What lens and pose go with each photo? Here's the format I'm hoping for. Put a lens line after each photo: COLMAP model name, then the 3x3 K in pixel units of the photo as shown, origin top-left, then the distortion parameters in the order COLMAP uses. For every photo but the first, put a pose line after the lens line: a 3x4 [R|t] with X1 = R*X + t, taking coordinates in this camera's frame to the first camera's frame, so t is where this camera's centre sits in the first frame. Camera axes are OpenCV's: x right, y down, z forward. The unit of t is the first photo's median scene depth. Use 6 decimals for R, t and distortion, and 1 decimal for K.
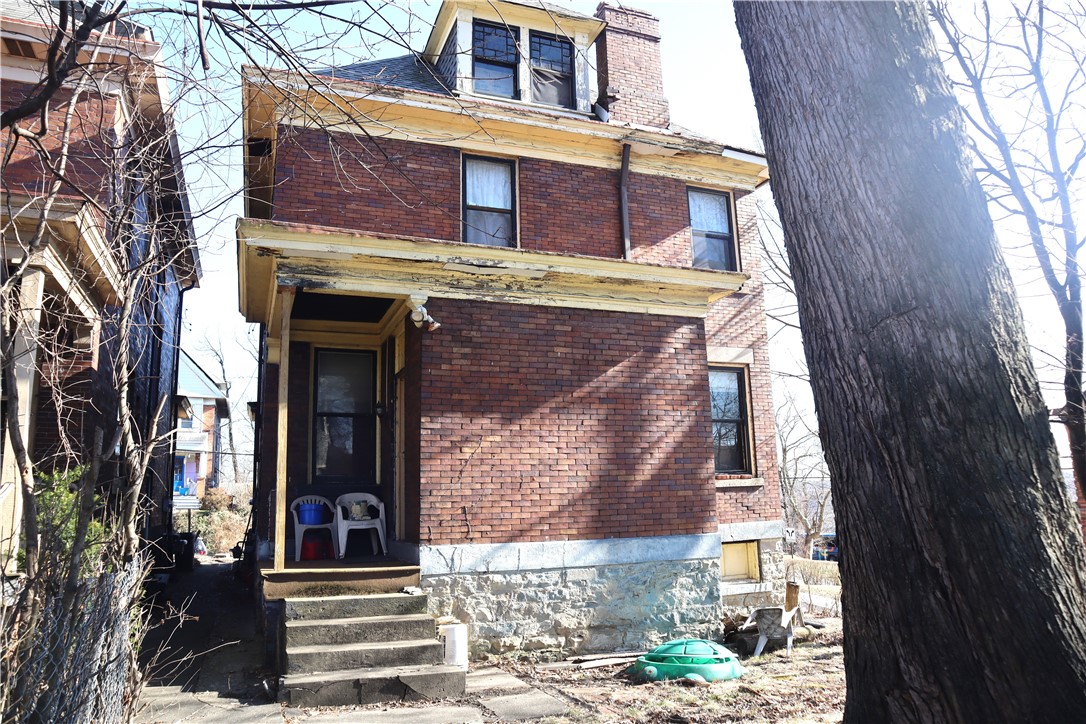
lens RADIAL K [[769.2, 0, 510.6], [0, 769.2, 361.2], [0, 0, 1]] dist [-0.100288, 0.005054]
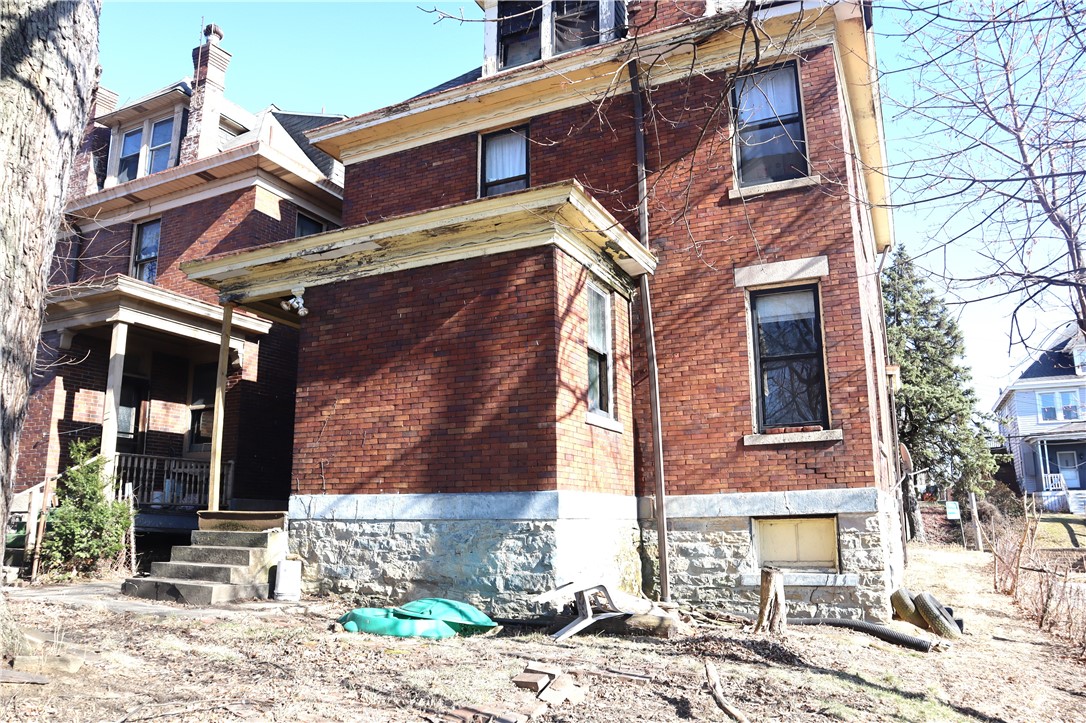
lens RADIAL K [[769.2, 0, 494.0], [0, 769.2, 362.4], [0, 0, 1]] dist [-0.100288, 0.005054]
pose [[0.672930, -0.124410, -0.729169, 0.912086], [0.121686, 0.990944, -0.056773, 0.130259], [0.729629, -0.050525, 0.681975, 0.390931]]
